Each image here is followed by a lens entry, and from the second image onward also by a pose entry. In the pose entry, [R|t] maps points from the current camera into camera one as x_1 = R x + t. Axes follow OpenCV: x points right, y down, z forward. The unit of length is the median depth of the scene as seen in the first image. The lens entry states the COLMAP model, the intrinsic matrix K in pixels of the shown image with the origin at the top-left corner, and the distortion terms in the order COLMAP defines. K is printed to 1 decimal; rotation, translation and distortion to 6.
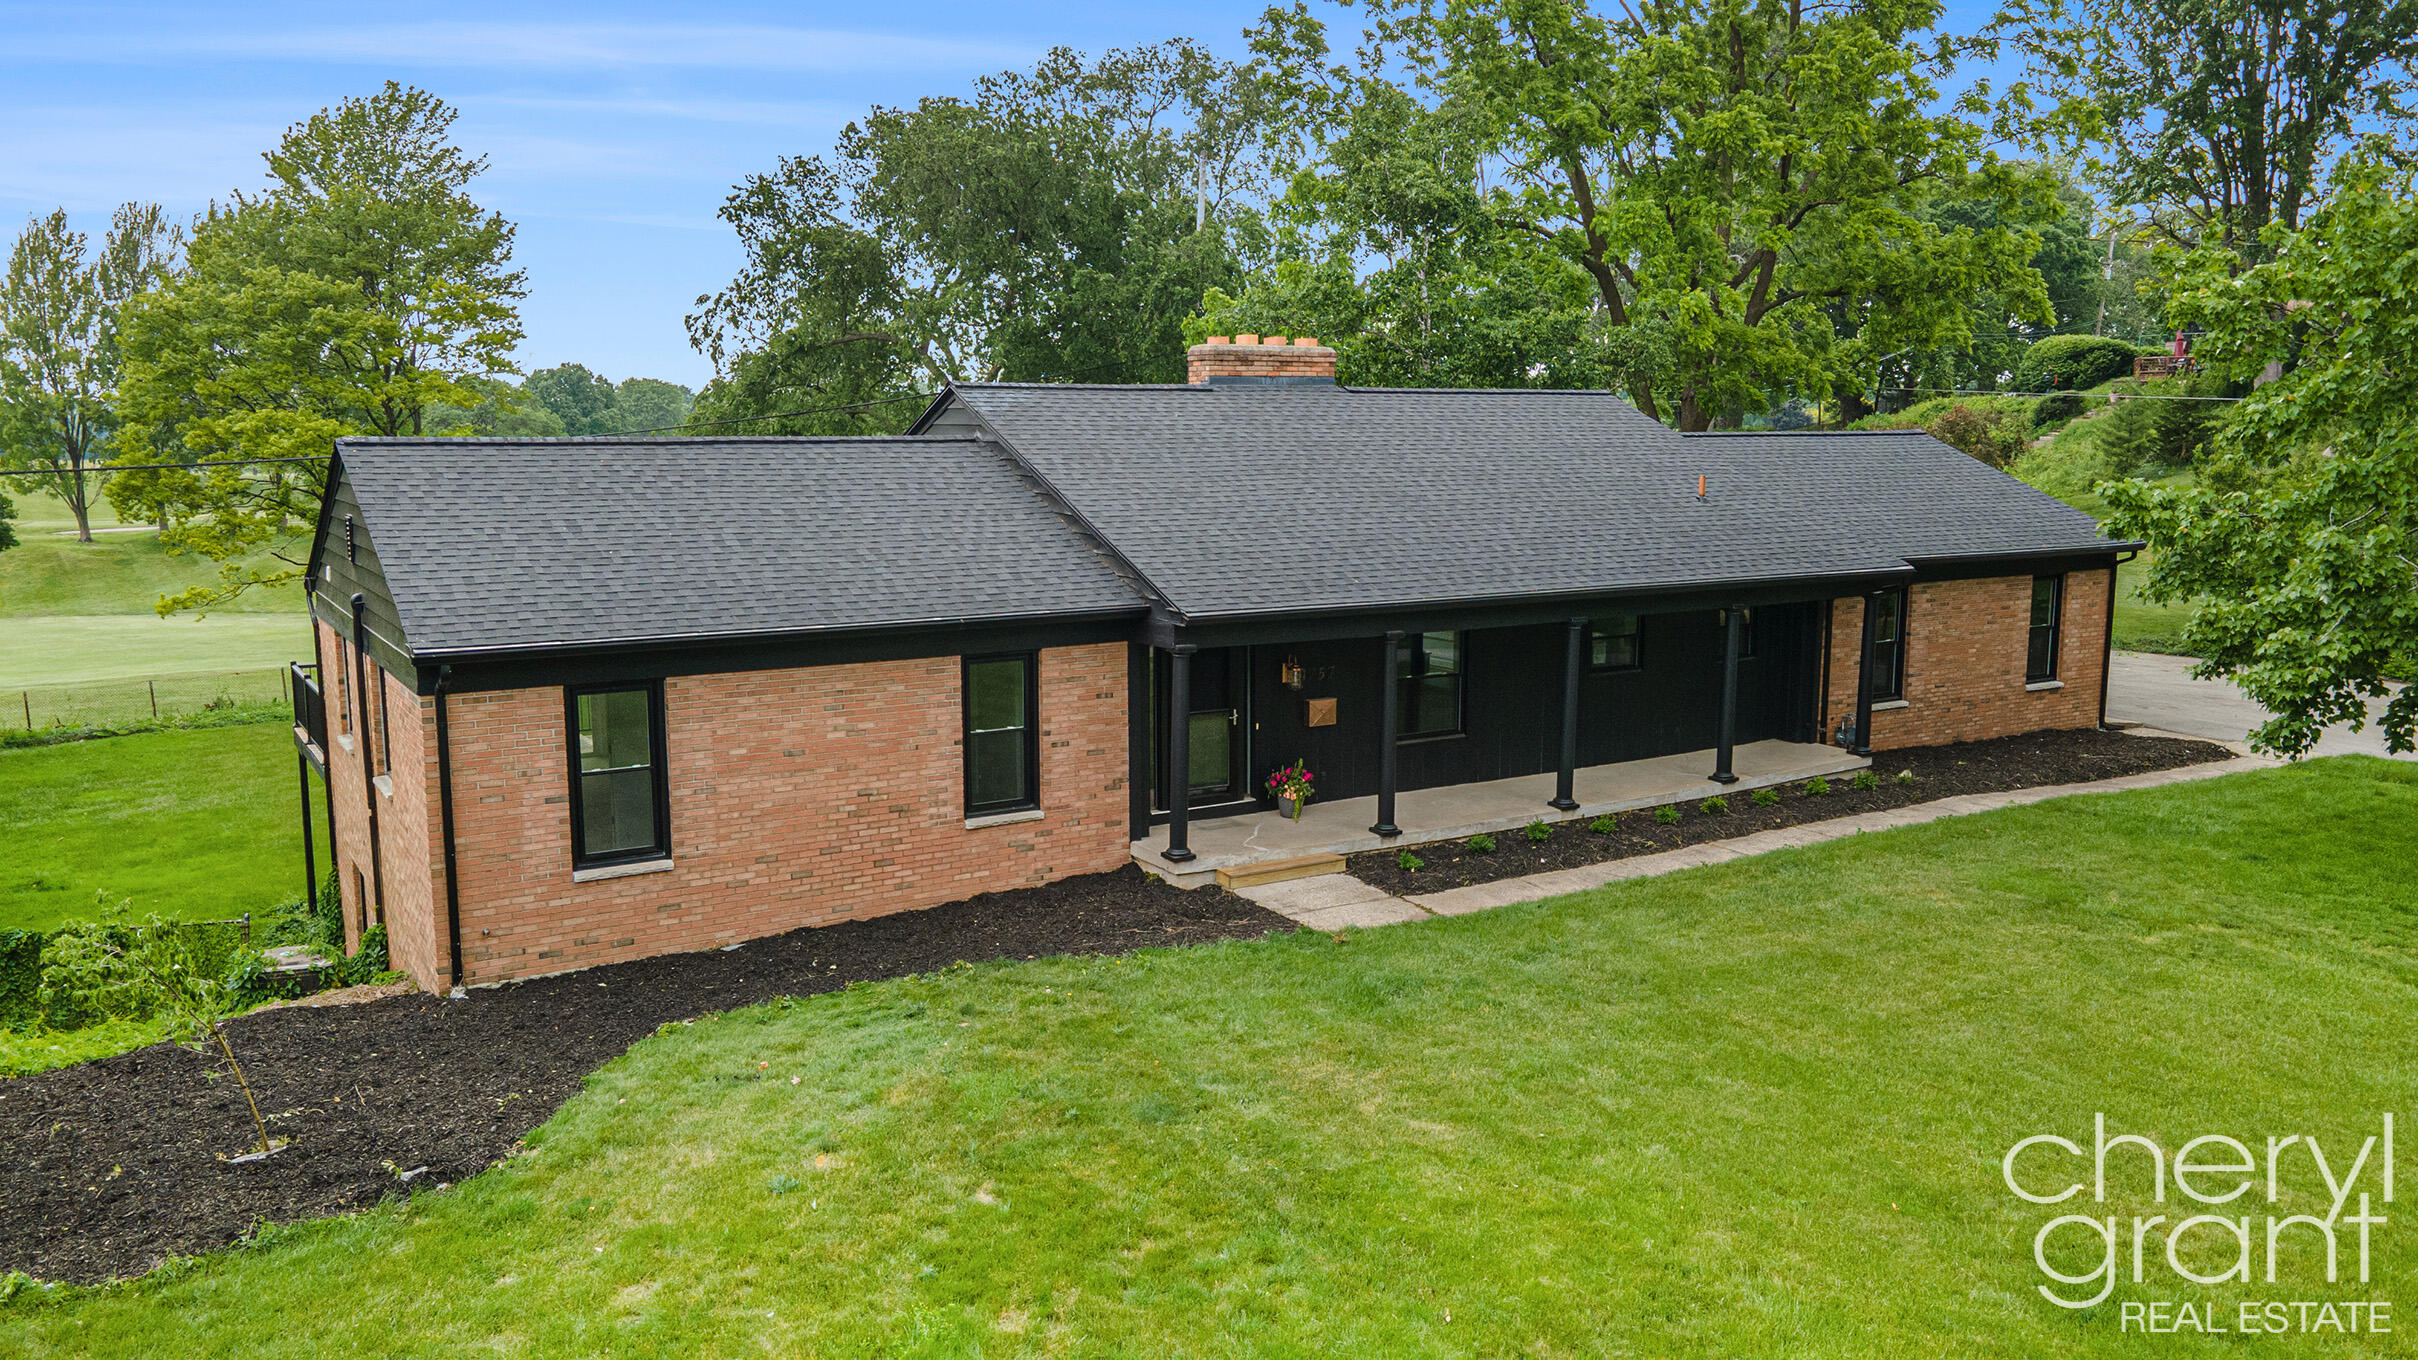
lens RADIAL K [[1780.4, 0, 1209.0], [0, 1780.4, 680.0], [0, 0, 1]] dist [-0.001667, 0.044499]
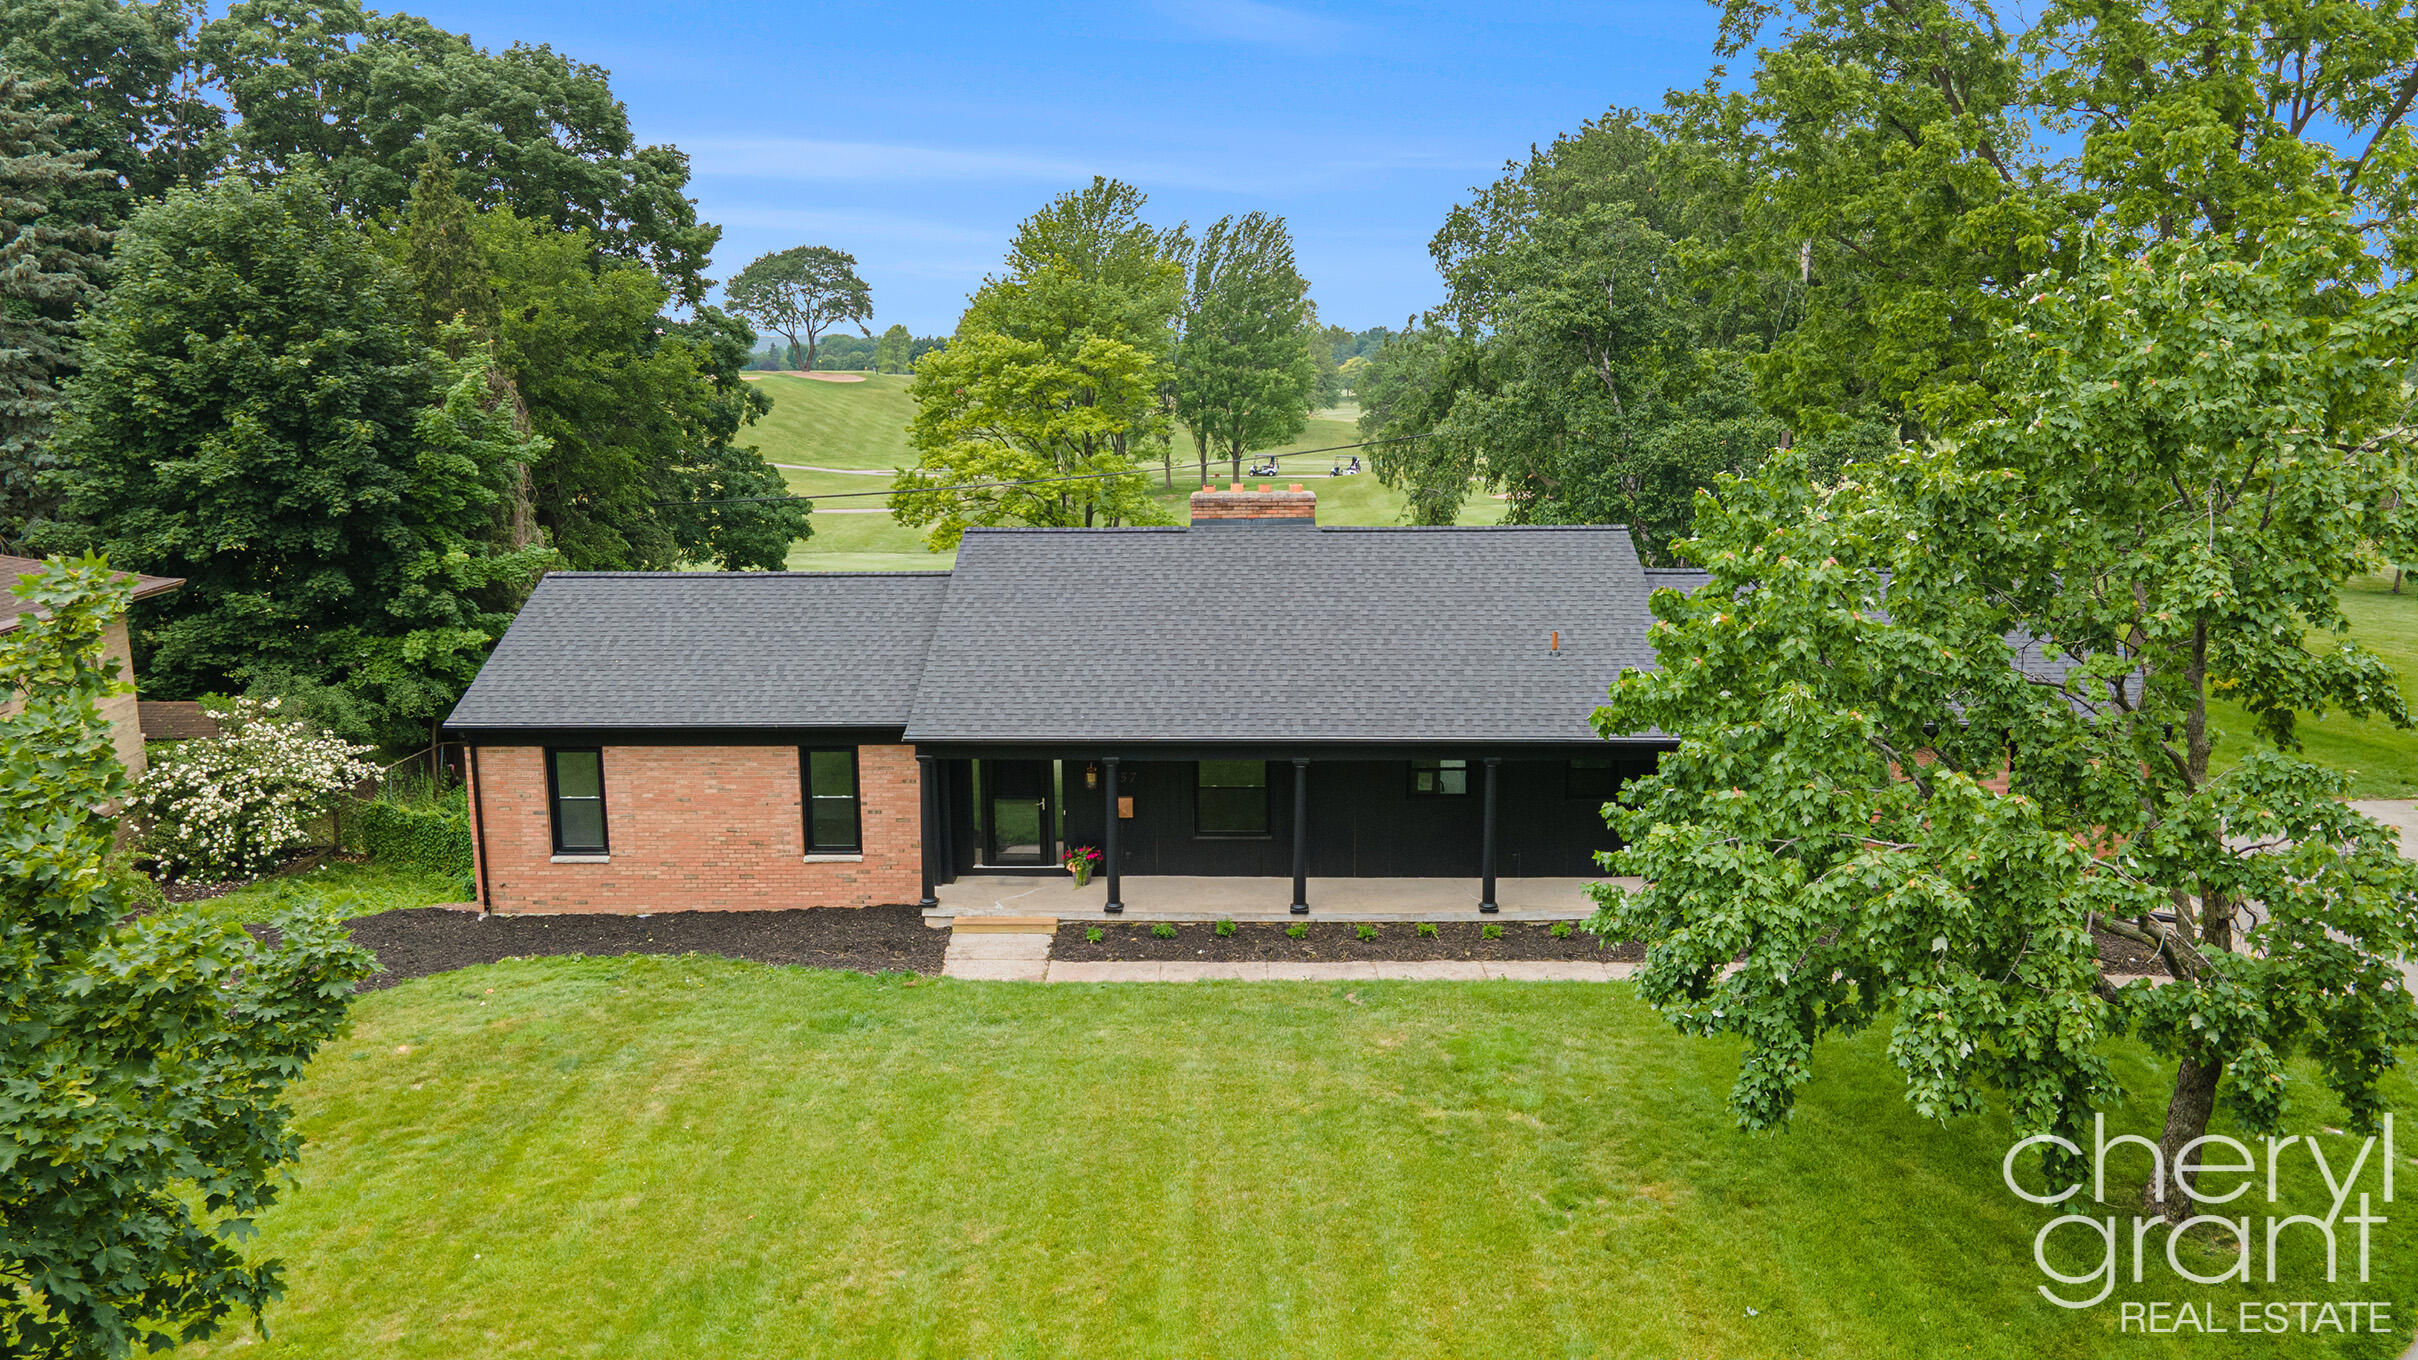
lens RADIAL K [[1780.4, 0, 1209.0], [0, 1780.4, 680.0], [0, 0, 1]] dist [-0.001667, 0.044499]
pose [[0.830426, 0.096360, -0.548732, 0.916514], [-0.072612, 0.995248, 0.064882, -0.182390], [0.552376, -0.014035, 0.833477, -0.043529]]
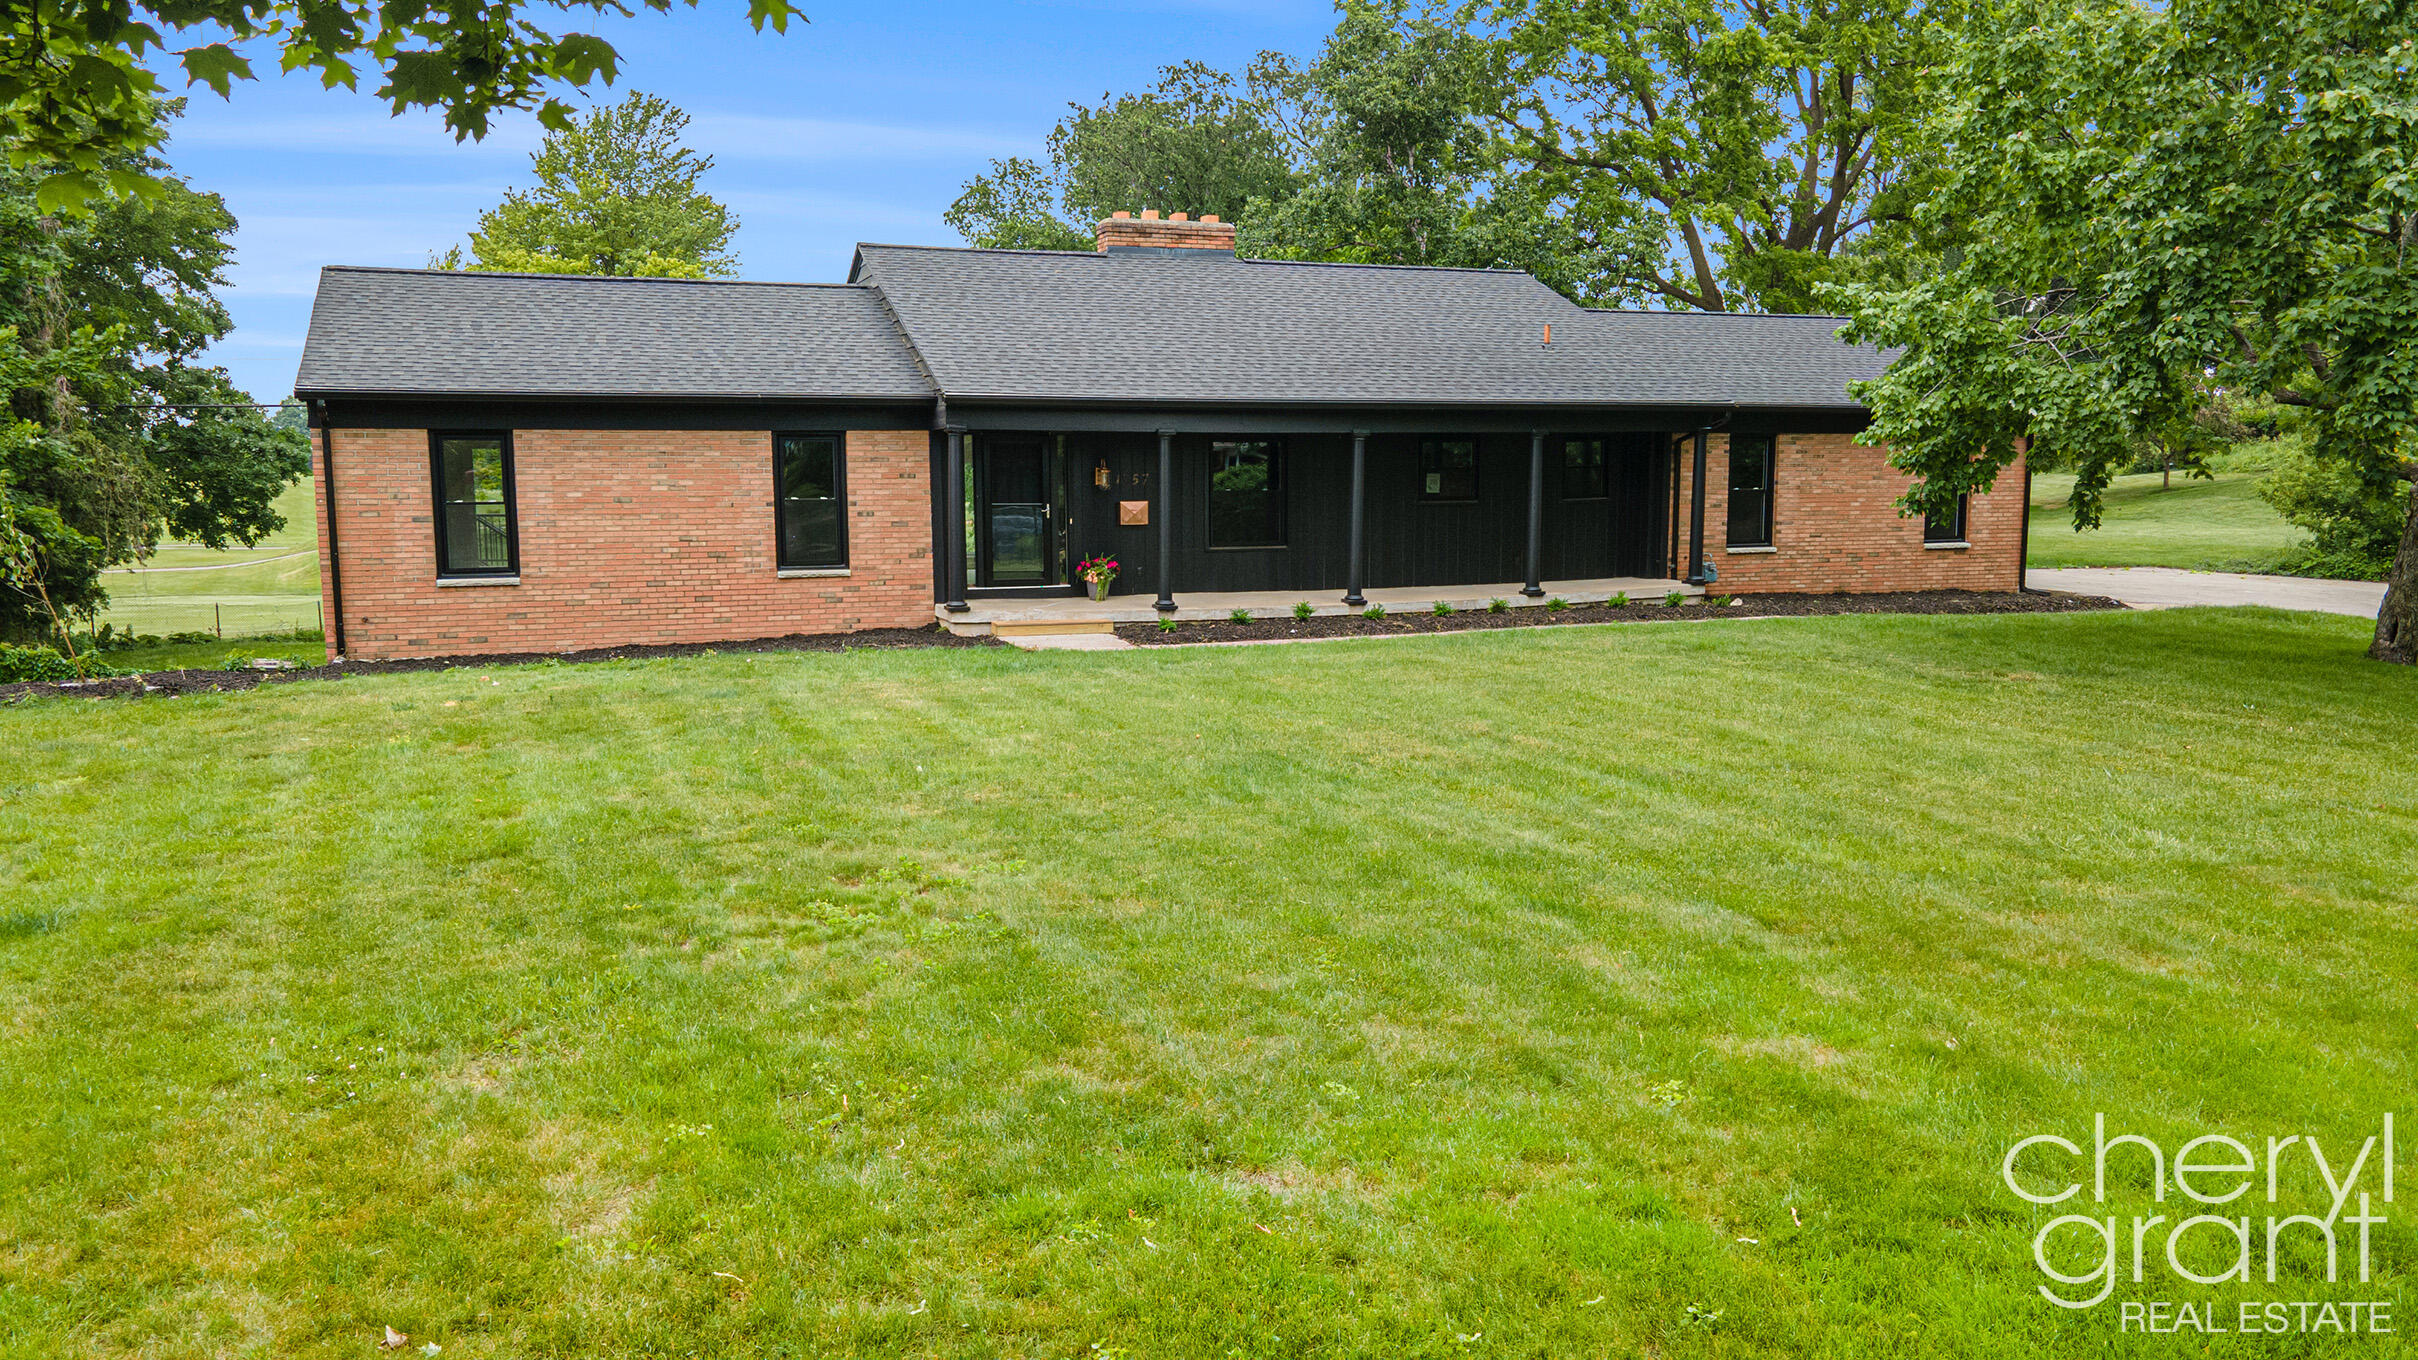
lens RADIAL K [[1750.4, 0, 1184.3], [0, 1750.4, 716.1], [0, 0, 1]] dist [0.021524, 0.000908]
pose [[0.978120, 0.026066, -0.206402, 0.371607], [-0.026858, 0.999639, -0.001036, 0.167119], [0.206300, 0.006557, 0.978467, -0.104043]]
